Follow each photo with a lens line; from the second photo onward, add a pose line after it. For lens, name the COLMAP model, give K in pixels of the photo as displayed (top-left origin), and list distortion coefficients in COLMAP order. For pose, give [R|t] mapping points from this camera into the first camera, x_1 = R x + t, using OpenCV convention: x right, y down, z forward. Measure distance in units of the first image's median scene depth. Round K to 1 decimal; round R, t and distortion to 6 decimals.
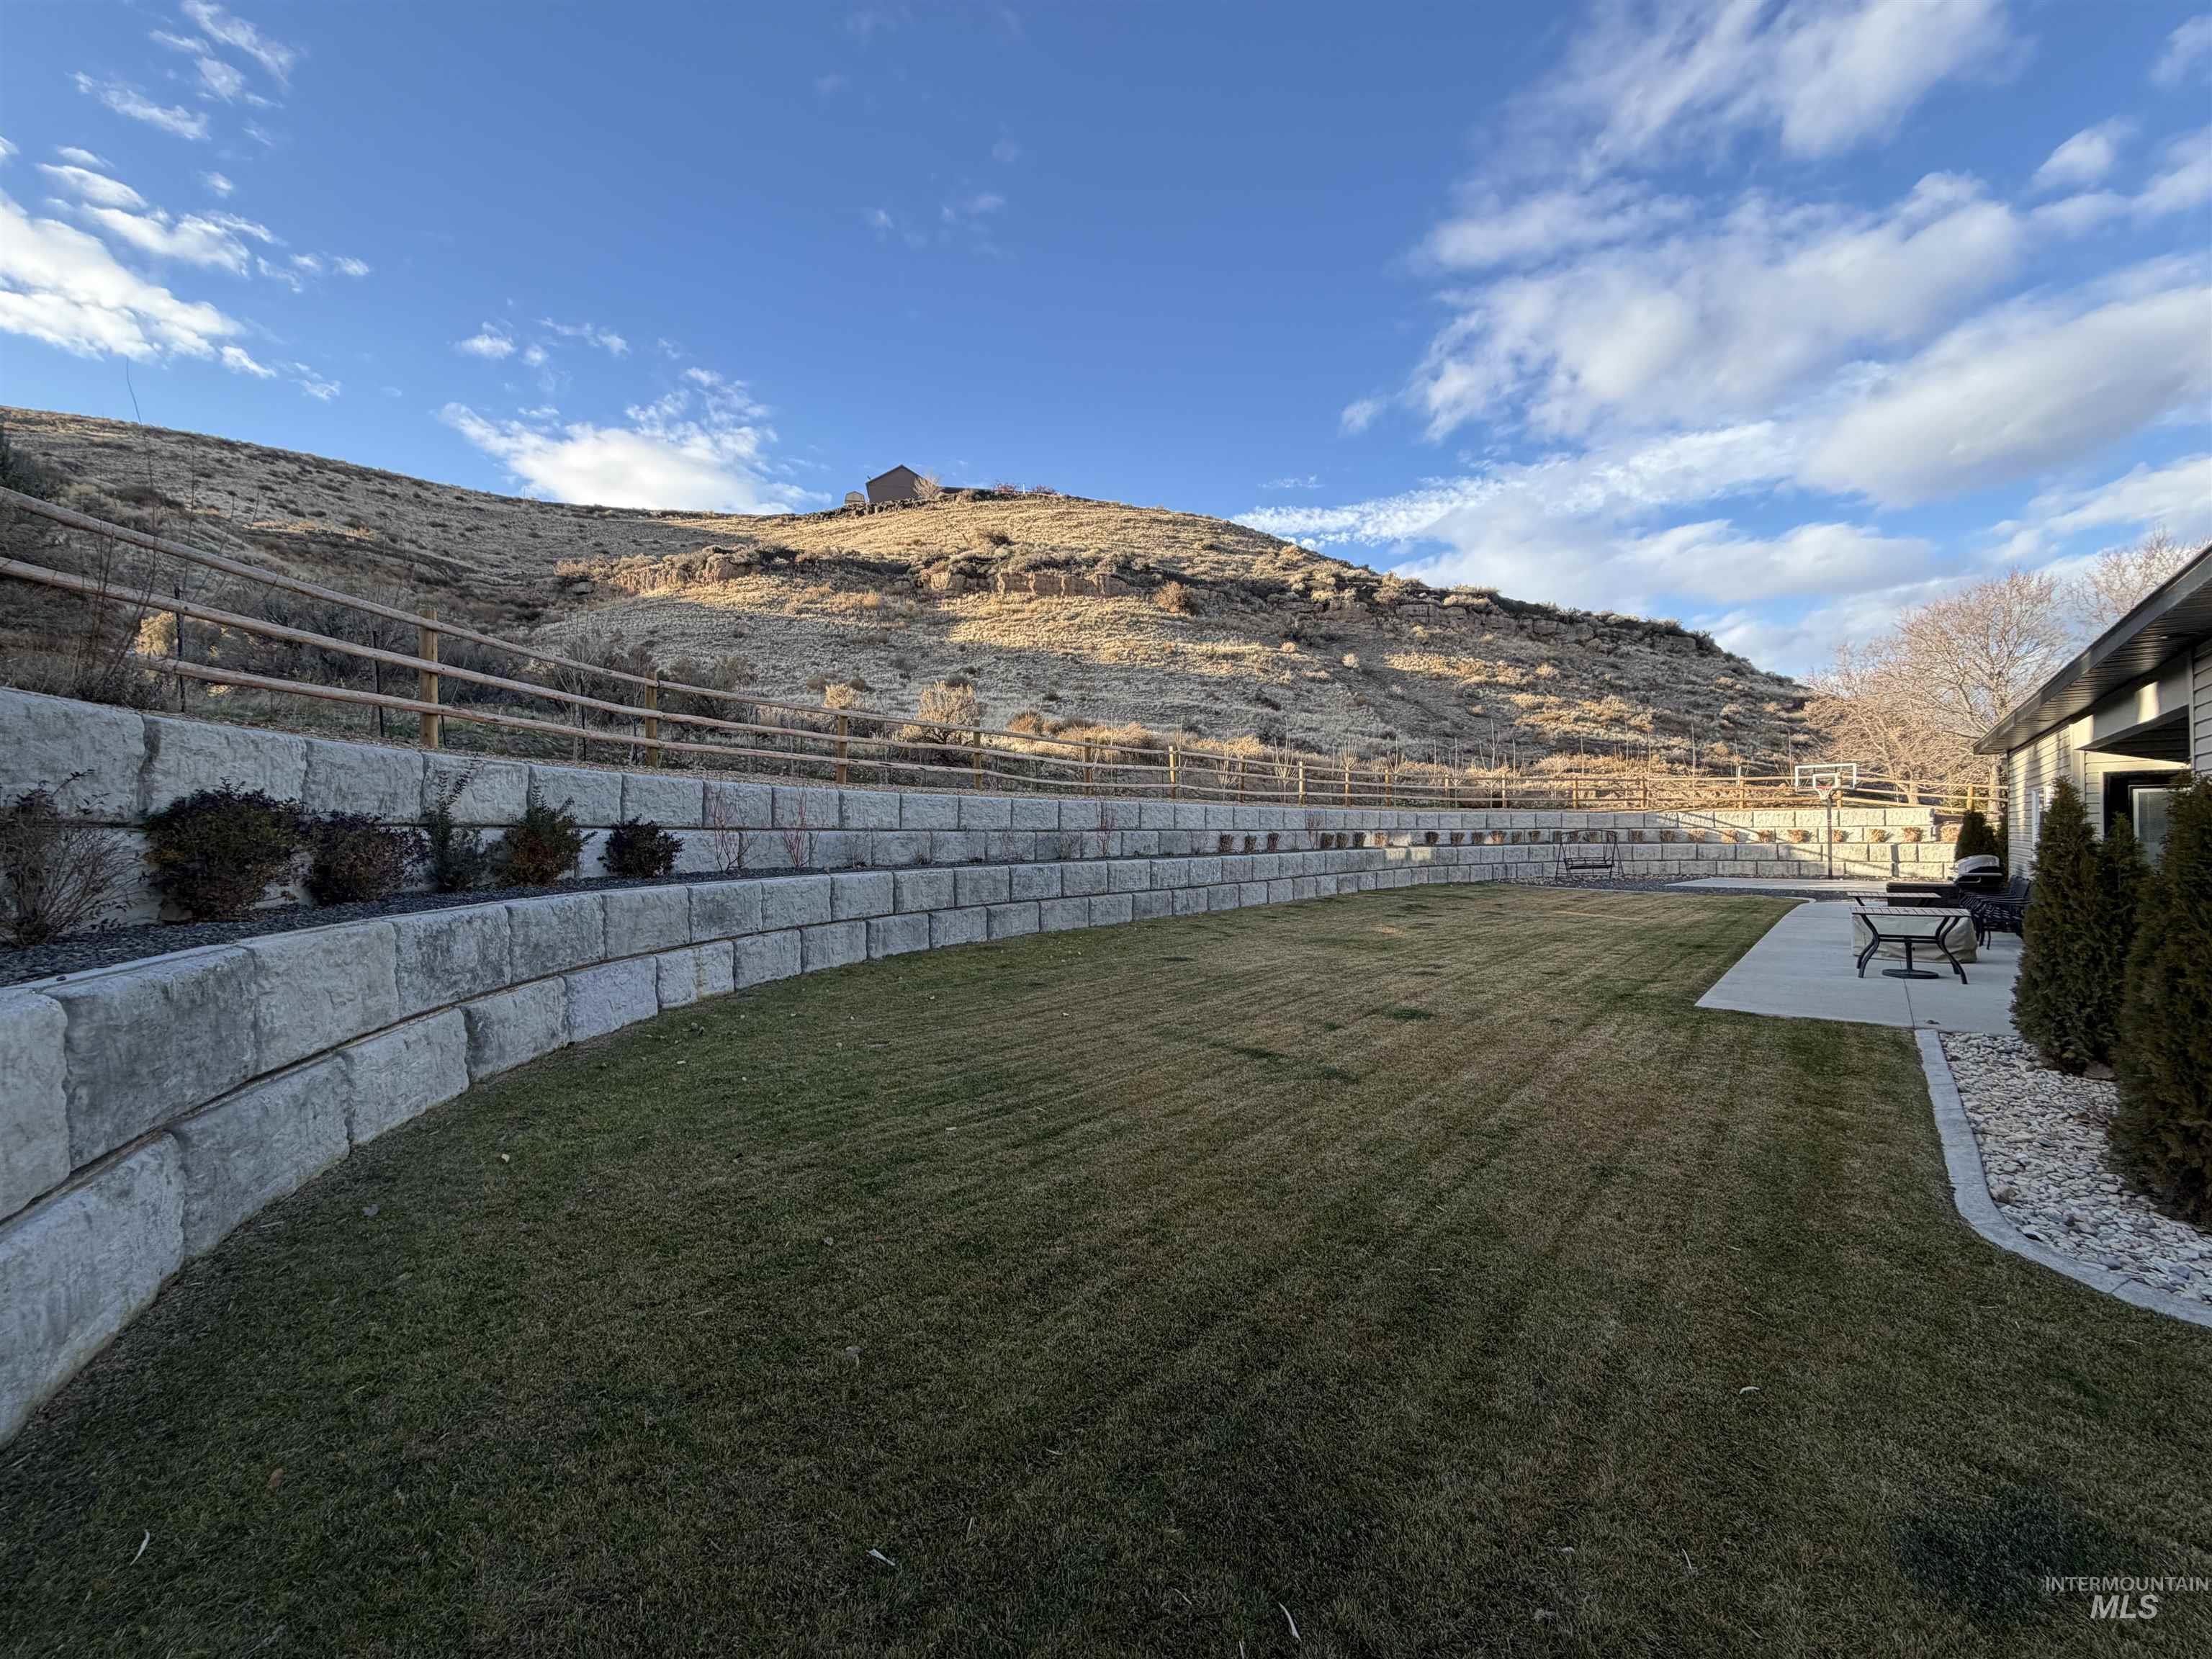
lens RADIAL K [[890.4, 0, 1108.1], [0, 890.4, 815.4], [0, 0, 1]] dist [0.002369, 0.000375]
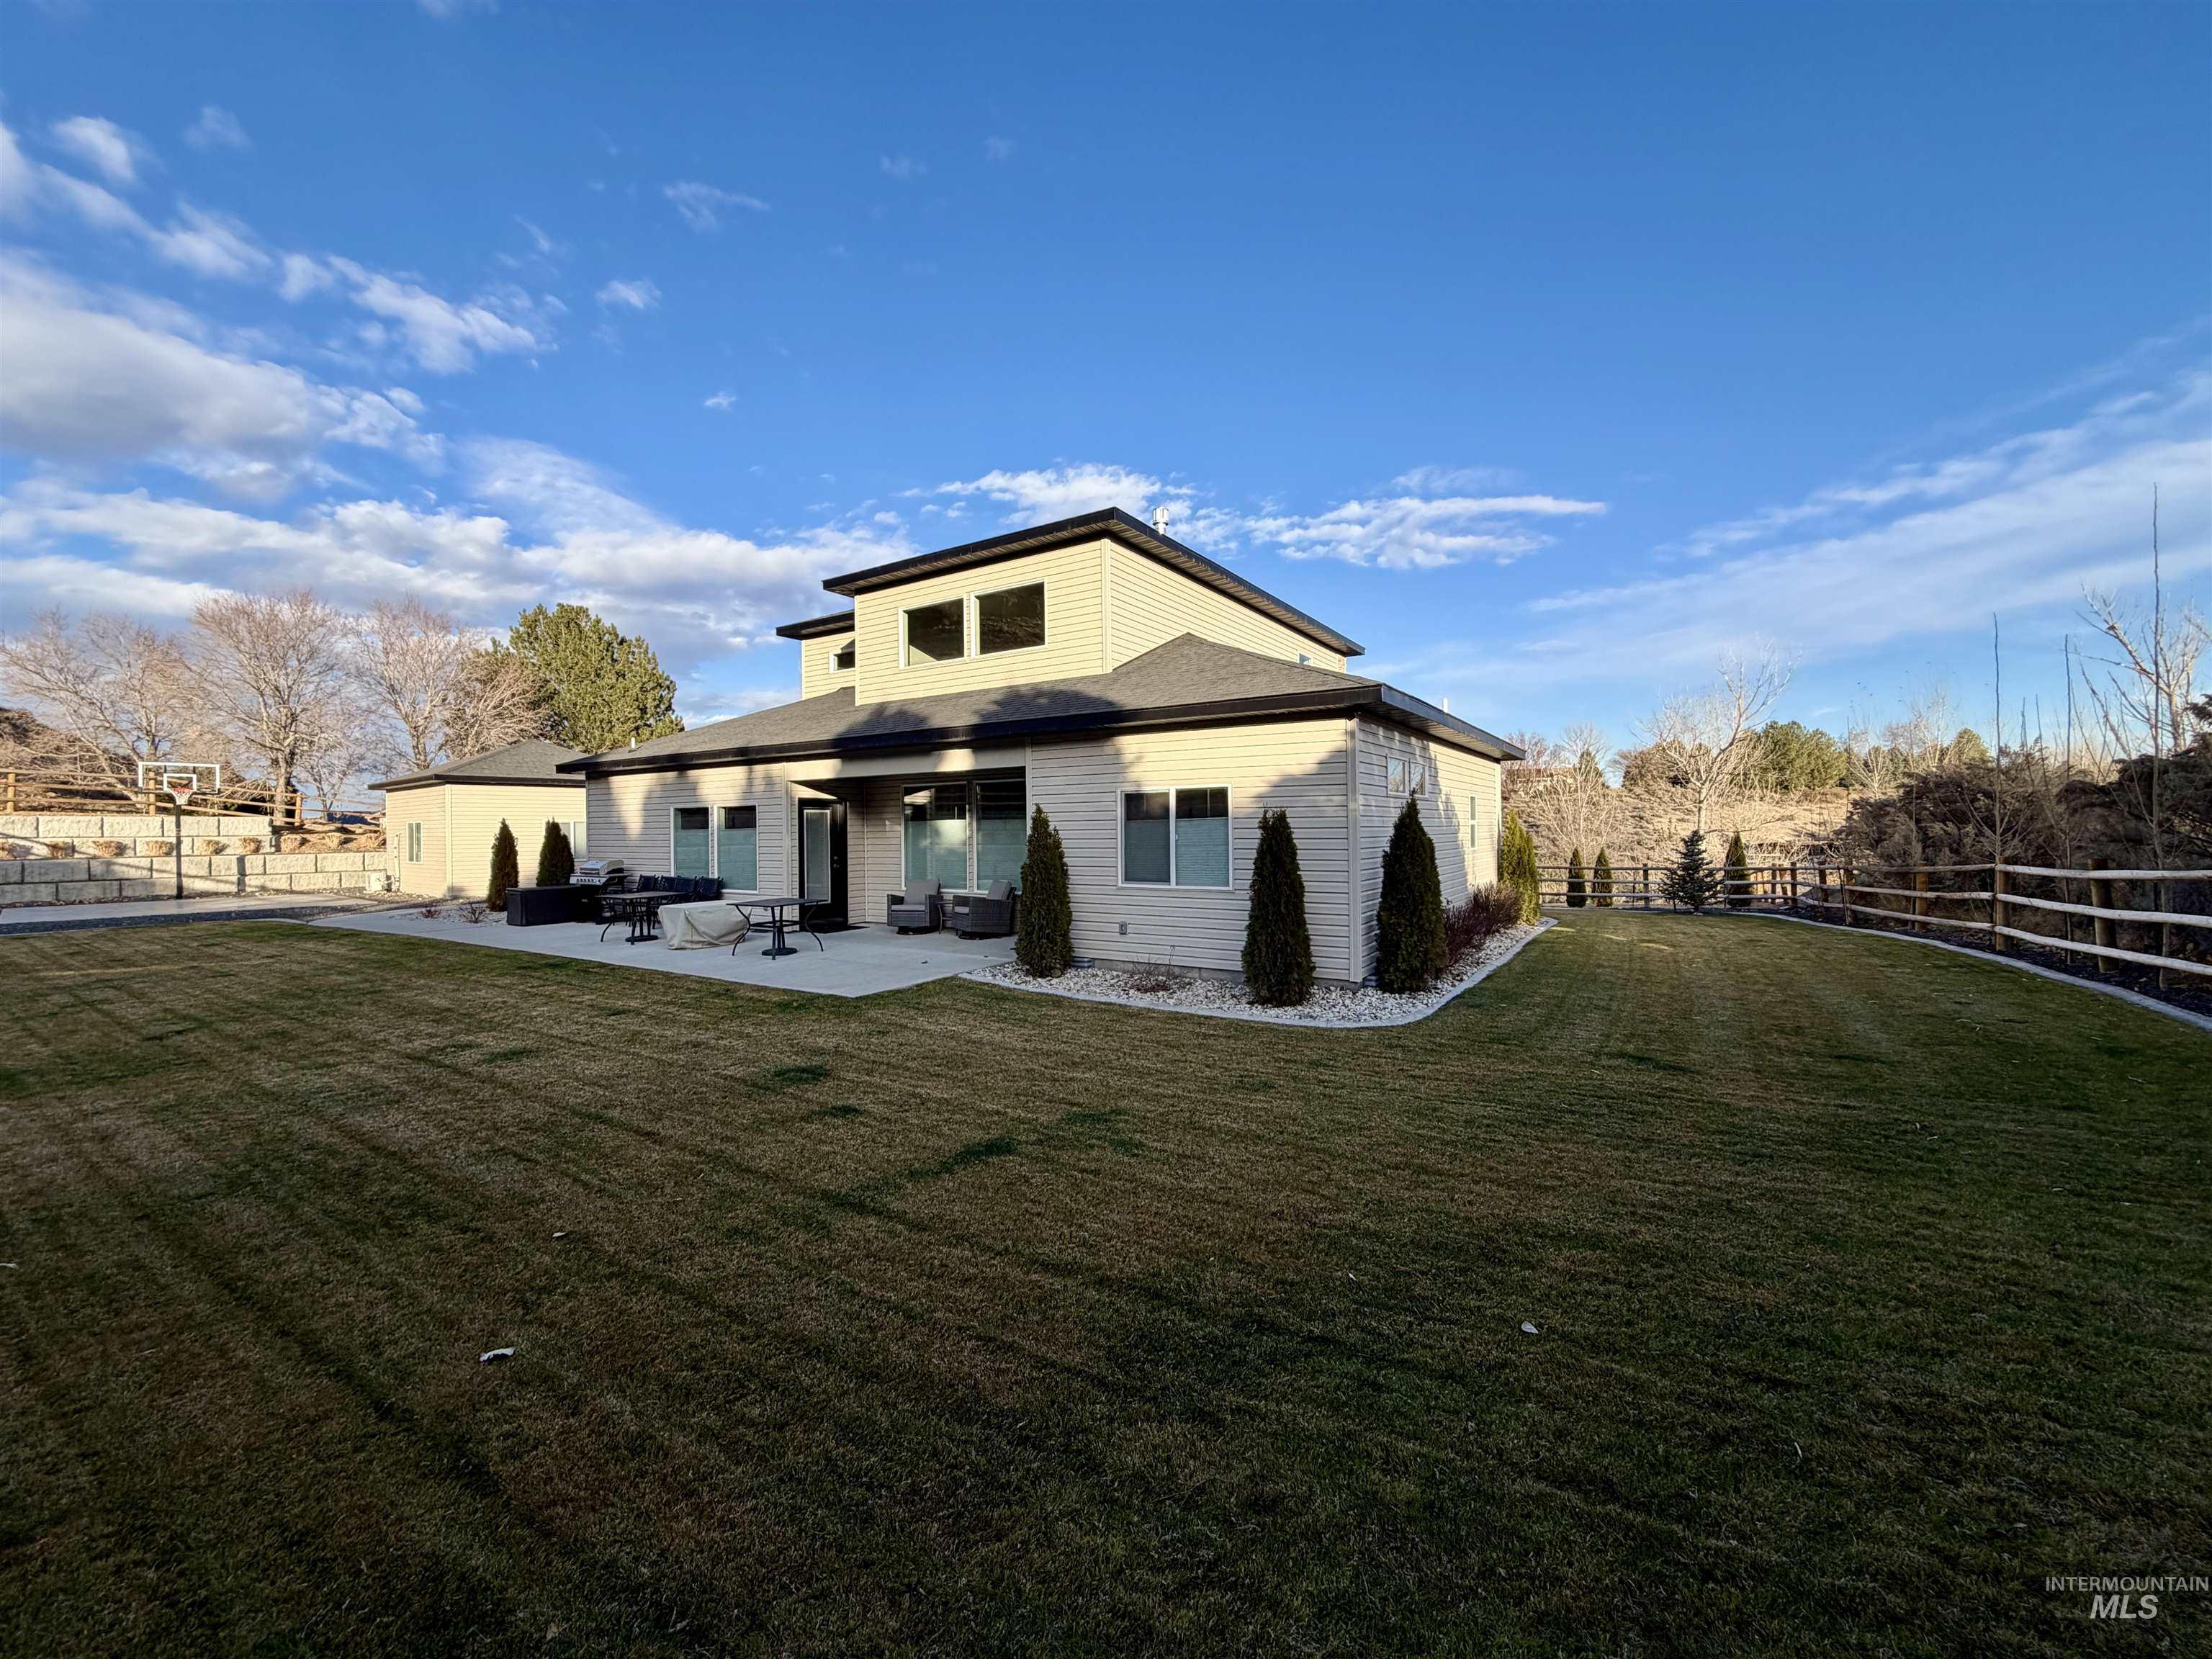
lens RADIAL K [[890.4, 0, 1106.8], [0, 890.4, 851.5], [0, 0, 1]] dist [0.002369, 0.000375]
pose [[-0.120718, -0.014681, 0.992578, -0.121600], [-0.010595, 0.999853, 0.013500, 0.005833], [-0.992630, -0.008887, -0.120856, 0.223268]]
